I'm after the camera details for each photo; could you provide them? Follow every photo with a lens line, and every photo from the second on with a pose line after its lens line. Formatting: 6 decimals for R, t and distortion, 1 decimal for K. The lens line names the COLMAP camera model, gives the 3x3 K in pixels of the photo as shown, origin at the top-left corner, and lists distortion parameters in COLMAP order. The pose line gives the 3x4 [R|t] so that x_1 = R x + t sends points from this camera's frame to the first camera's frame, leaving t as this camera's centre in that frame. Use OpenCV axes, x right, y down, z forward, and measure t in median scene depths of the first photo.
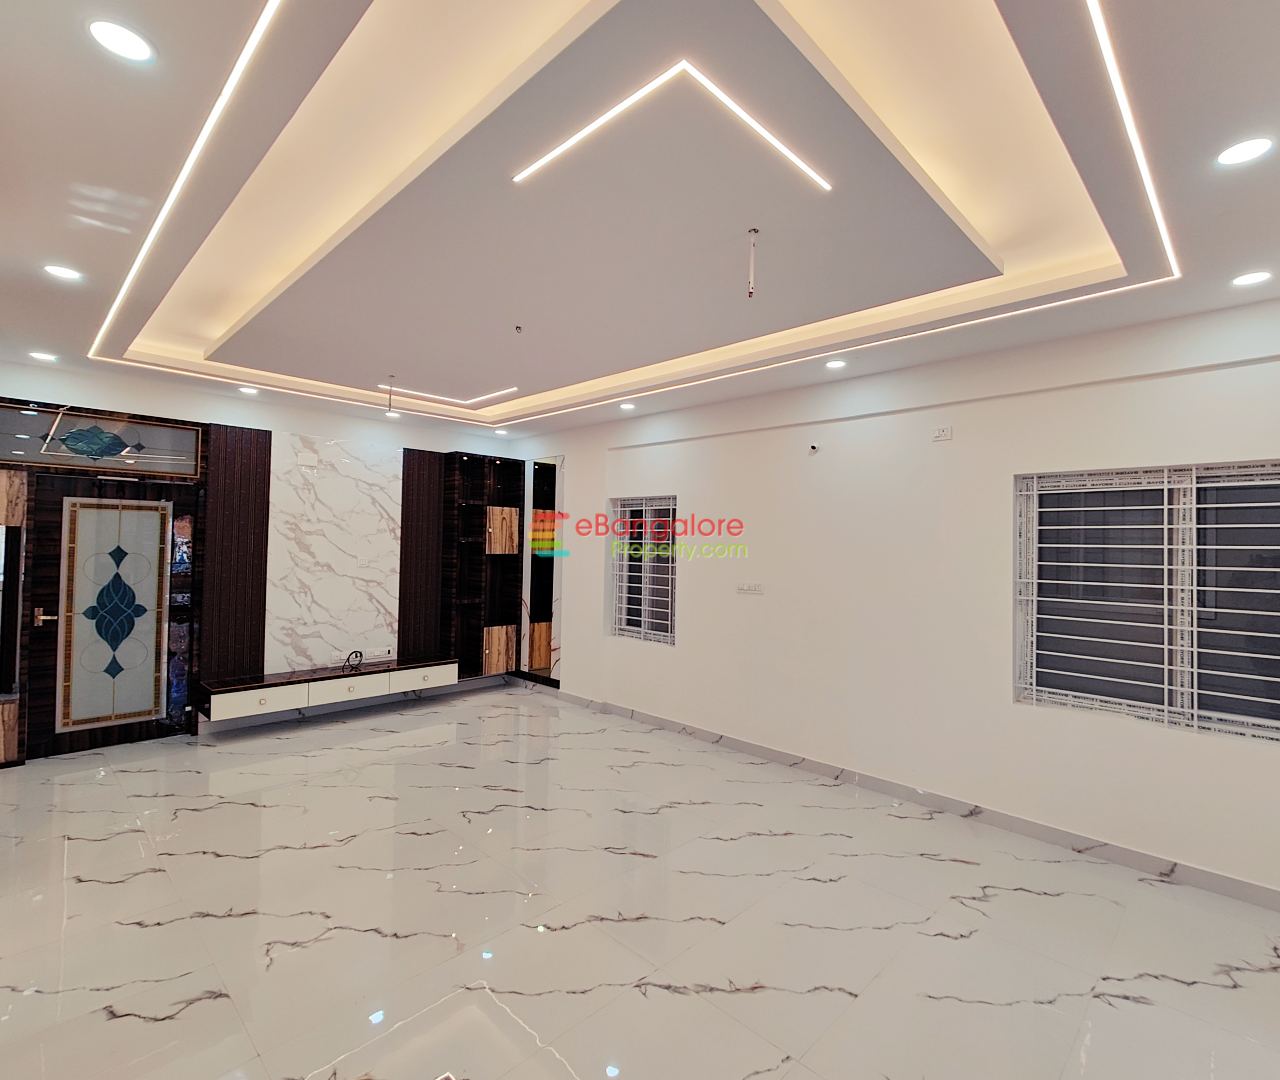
lens RADIAL K [[632.8, 0, 643.8], [0, 632.8, 537.4], [0, 0, 1]] dist [0.005696, 0.000449]
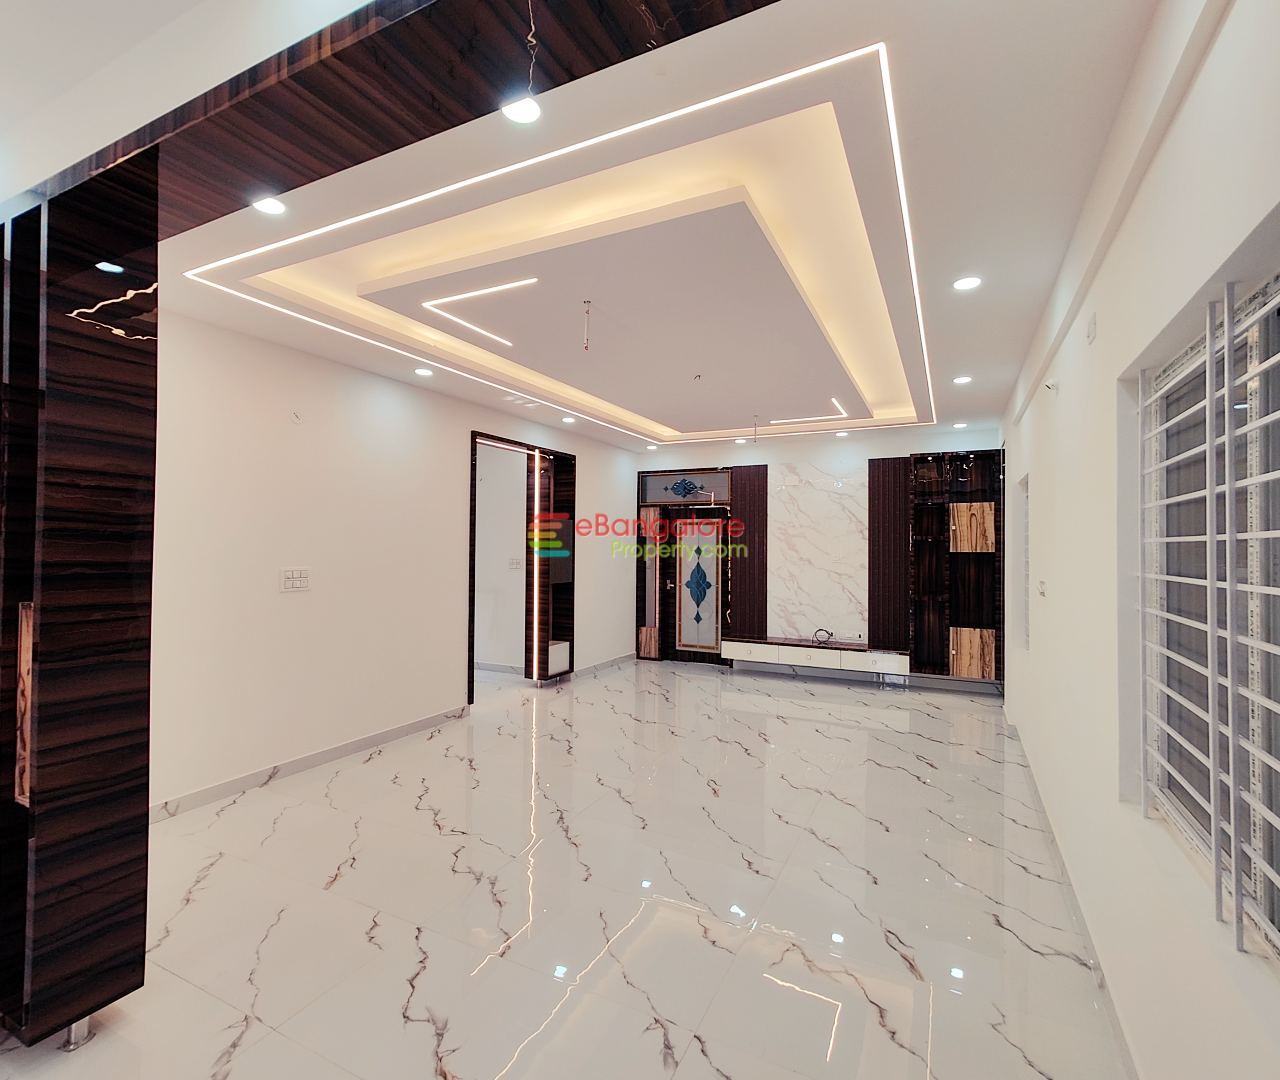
lens RADIAL K [[629.8, 0, 640.0], [0, 629.8, 540.0], [0, 0, 1]] dist [-0.000094, 0.000648]
pose [[0.305448, -0.024189, -0.951902, 0.634789], [0.012671, 0.999692, -0.021337, 0.026210], [0.952124, -0.005545, 0.305660, 0.288805]]
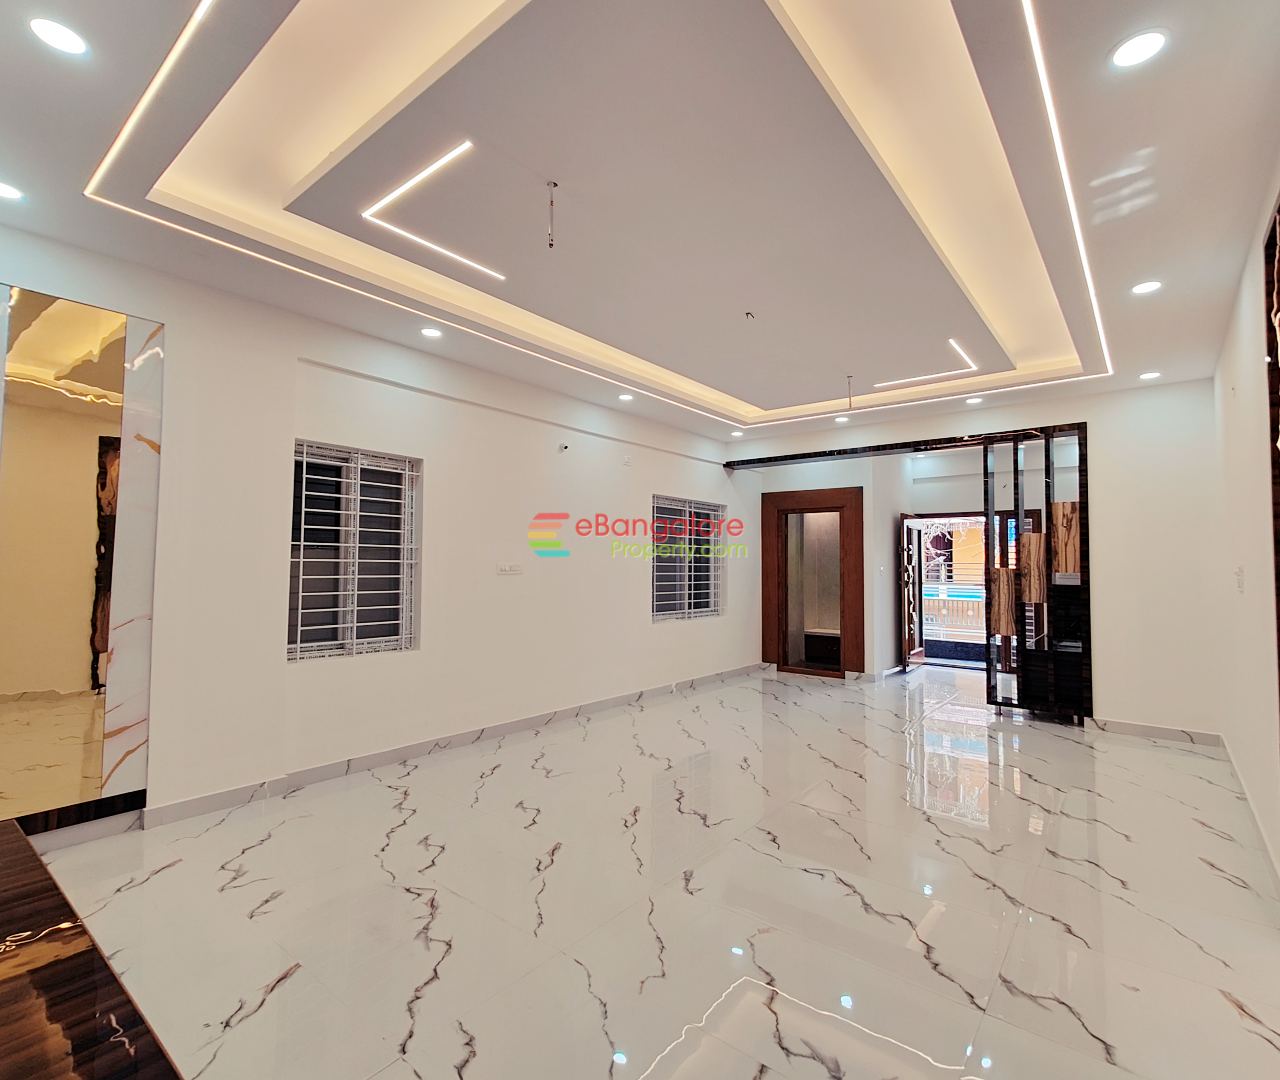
lens RADIAL K [[632.8, 0, 643.8], [0, 632.8, 537.4], [0, 0, 1]] dist [0.005696, 0.000449]
pose [[-0.094651, 0.024408, 0.995211, -0.751784], [-0.024094, 0.999350, -0.026801, 0.045940], [-0.995219, -0.026515, -0.094002, 0.778130]]
